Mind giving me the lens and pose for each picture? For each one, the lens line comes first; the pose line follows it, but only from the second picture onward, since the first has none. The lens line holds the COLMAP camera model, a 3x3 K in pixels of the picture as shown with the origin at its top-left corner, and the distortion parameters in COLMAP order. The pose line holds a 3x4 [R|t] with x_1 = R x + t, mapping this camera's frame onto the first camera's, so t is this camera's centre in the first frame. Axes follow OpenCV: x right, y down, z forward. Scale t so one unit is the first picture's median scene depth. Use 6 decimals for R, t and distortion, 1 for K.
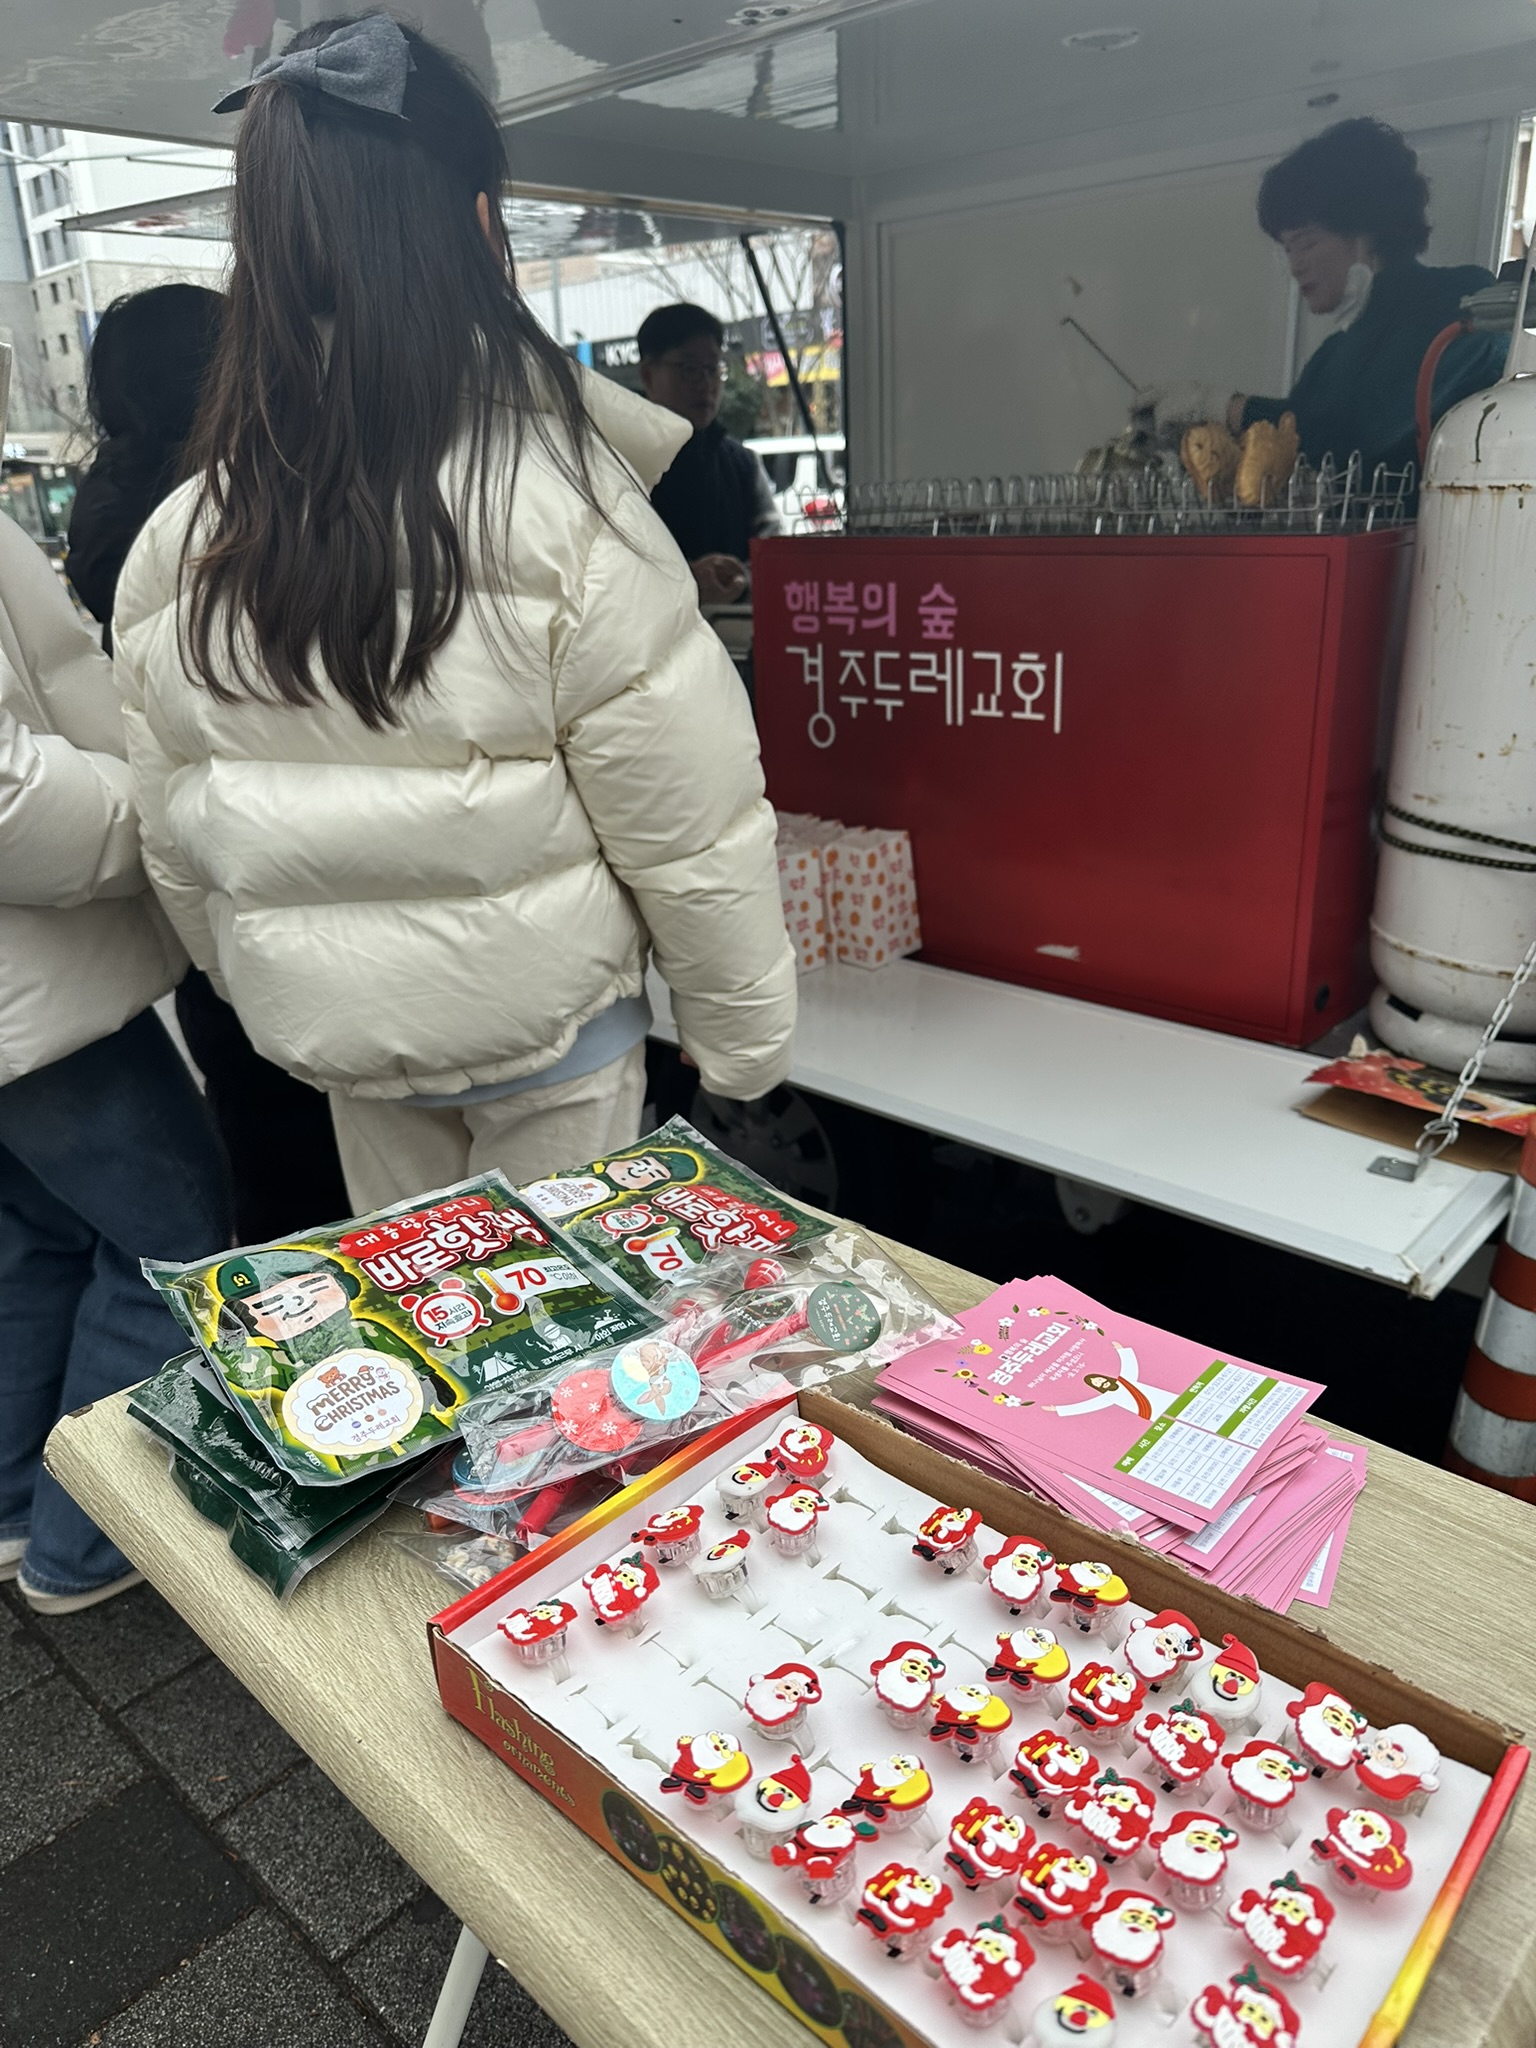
lens RADIAL K [[1460.8, 0, 738.1], [0, 1460.8, 1020.3], [0, 0, 1]] dist [0.048973, -0.045606]
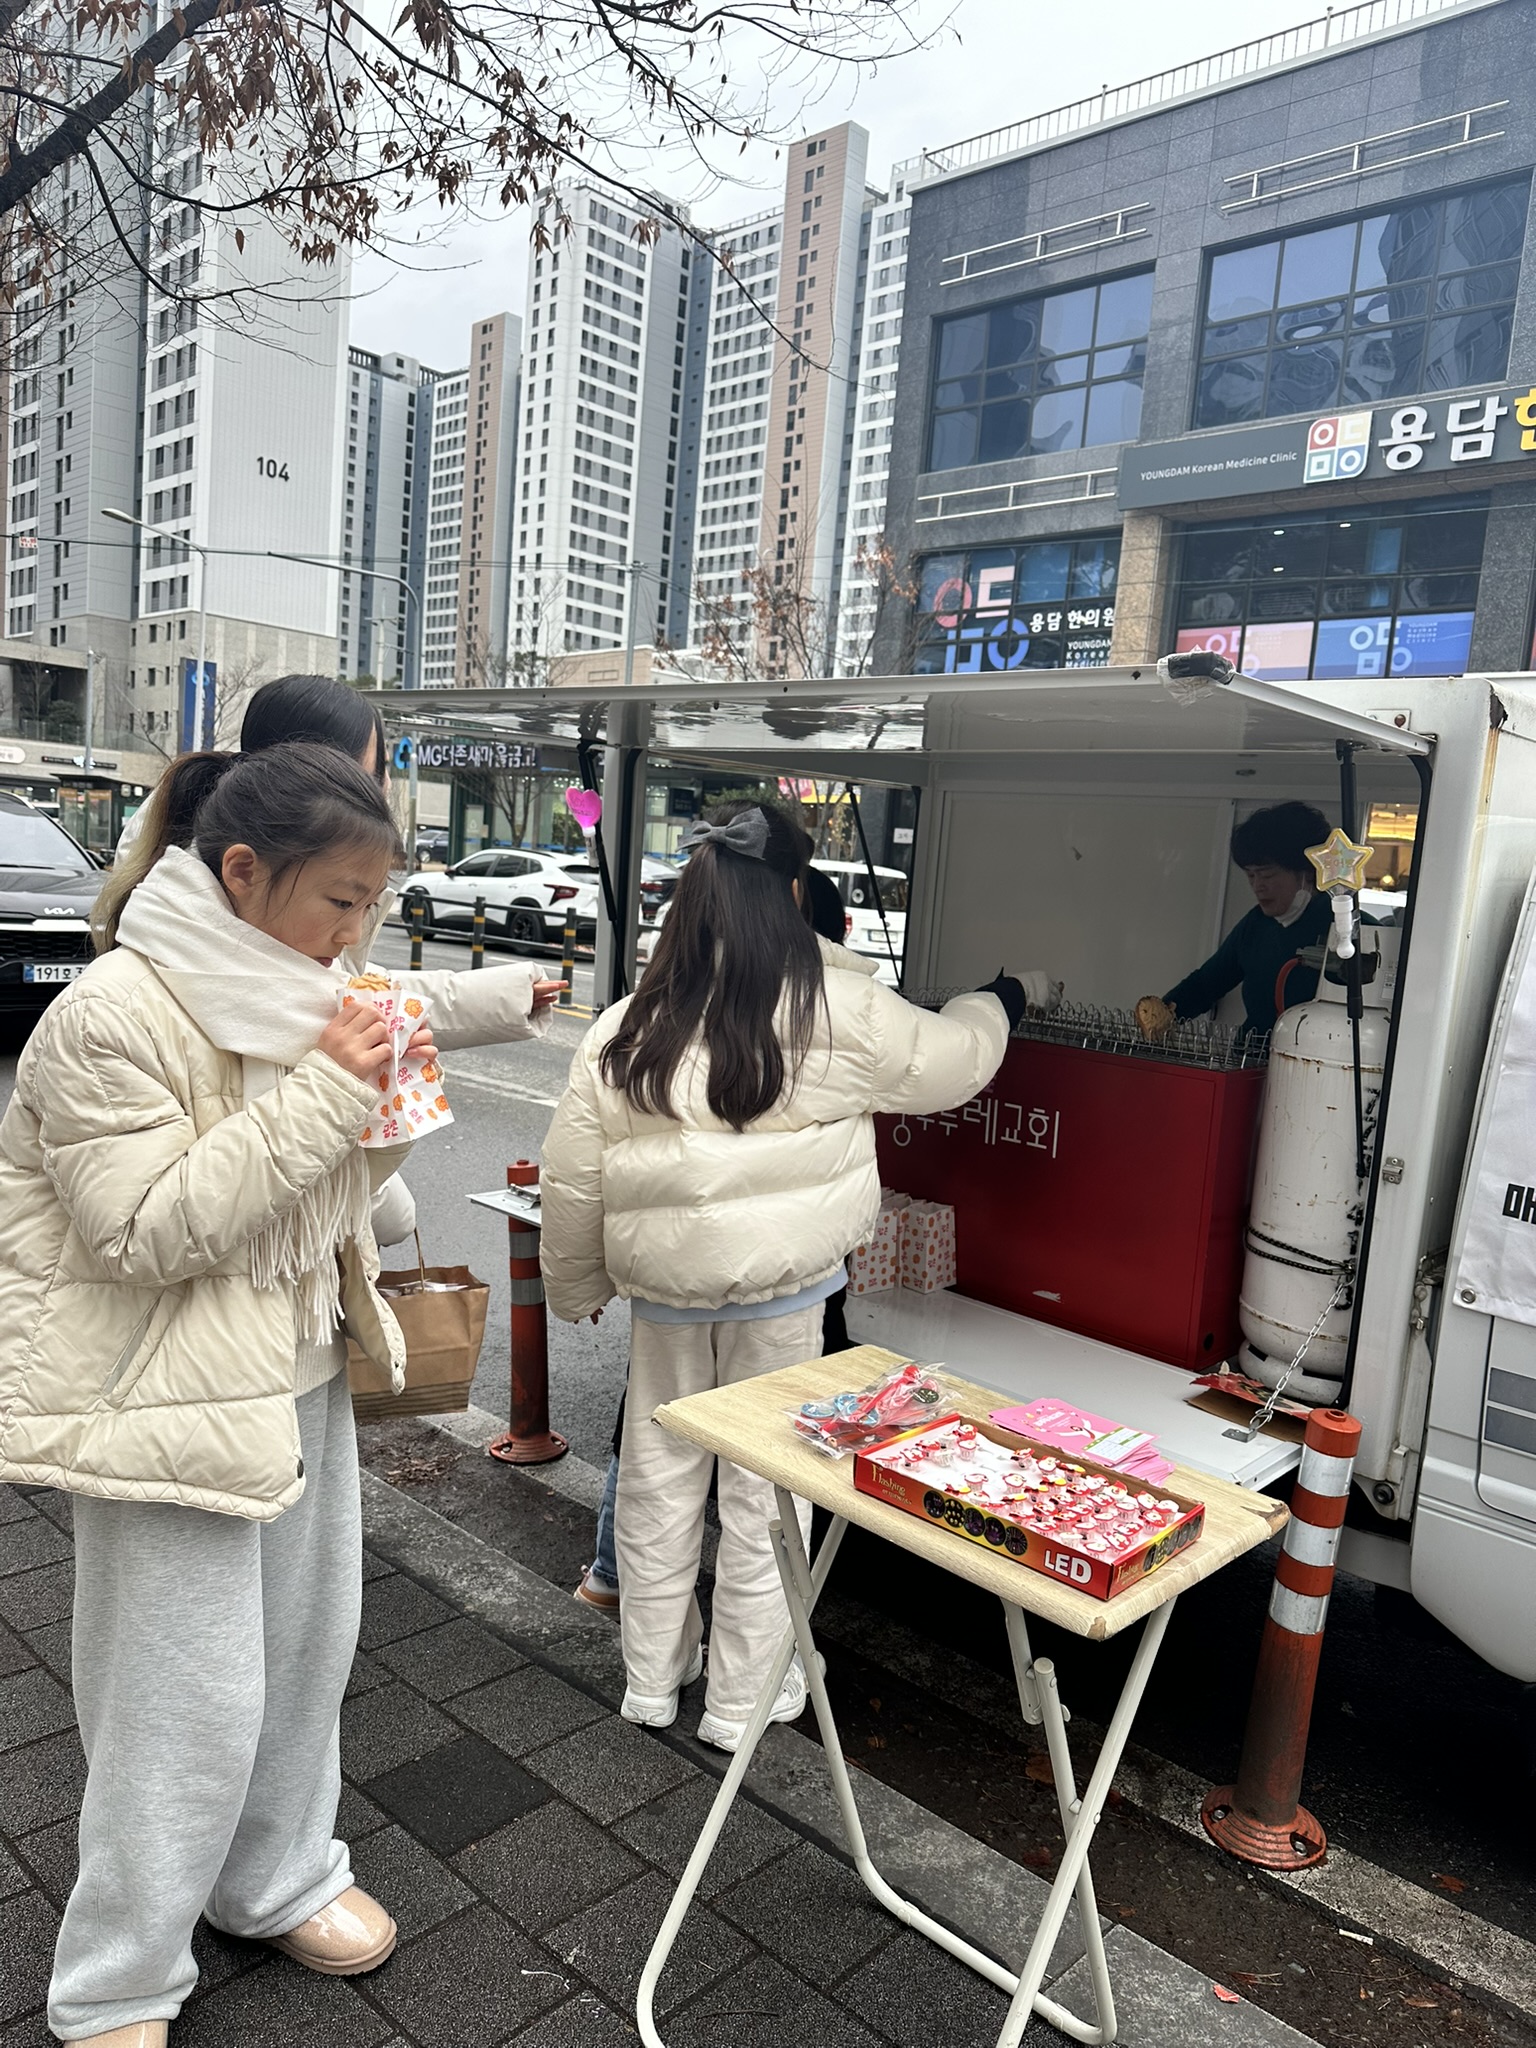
lens RADIAL K [[1460.8, 0, 780.0], [0, 1460.8, 1045.2], [0, 0, 1]] dist [0.048973, -0.045606]
pose [[0.992108, 0.118260, 0.041657, -0.163929], [-0.105852, 0.968066, -0.227253, 0.083137], [-0.067201, 0.221050, 0.972944, -0.576505]]
